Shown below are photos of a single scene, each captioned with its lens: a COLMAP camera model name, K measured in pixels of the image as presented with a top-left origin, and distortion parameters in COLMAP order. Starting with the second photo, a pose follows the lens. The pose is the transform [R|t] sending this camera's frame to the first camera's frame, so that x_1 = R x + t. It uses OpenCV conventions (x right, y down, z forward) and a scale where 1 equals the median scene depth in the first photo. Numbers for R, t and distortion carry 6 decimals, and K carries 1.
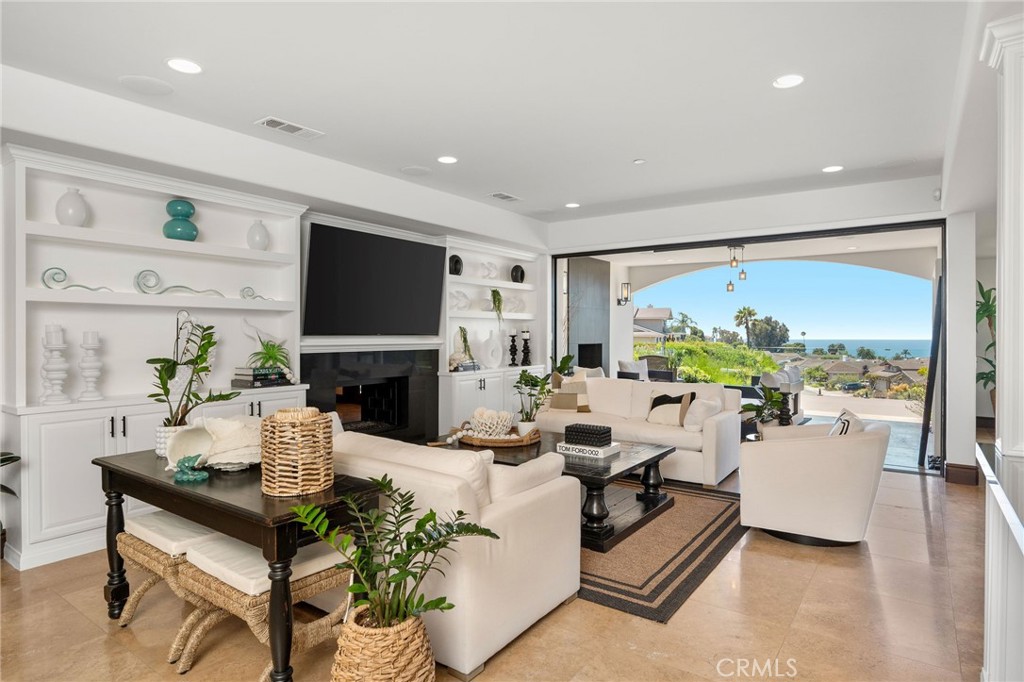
lens RADIAL K [[563.2, 0, 512.0], [0, 563.2, 341.0], [0, 0, 1]] dist [0.000090, -0.000018]
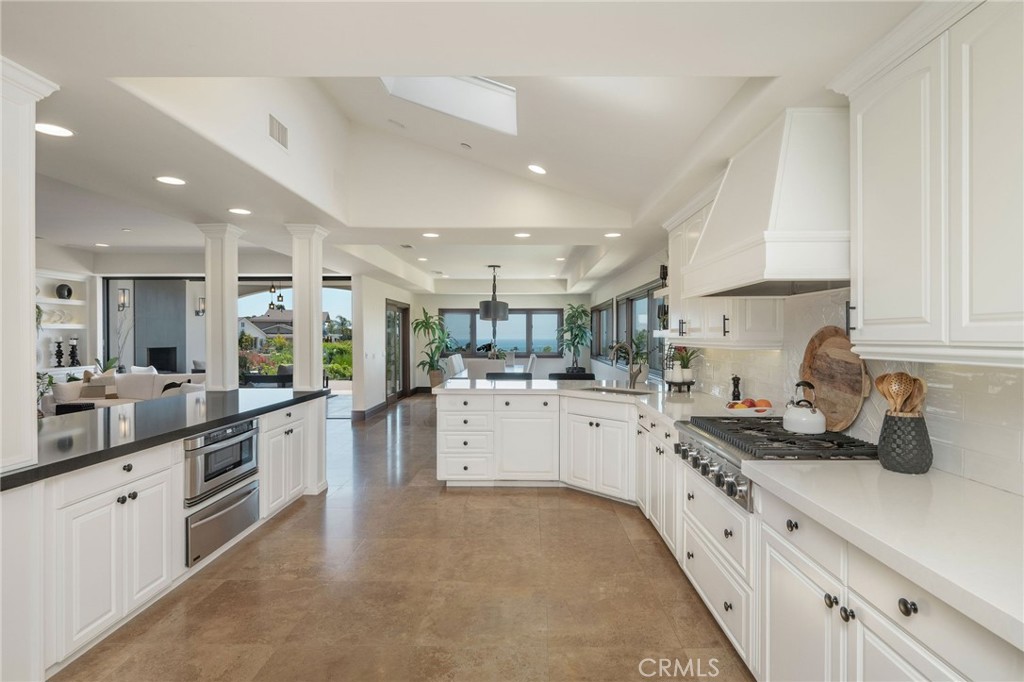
lens RADIAL K [[509.6, 0, 512.0], [0, 509.6, 341.0], [0, 0, 1]] dist [0.001149, 0.000135]
pose [[0.824196, -0.008095, 0.566247, 0.182765], [0.008602, 0.999961, 0.001775, -0.005868], [-0.566239, 0.003407, 0.824234, -0.451632]]
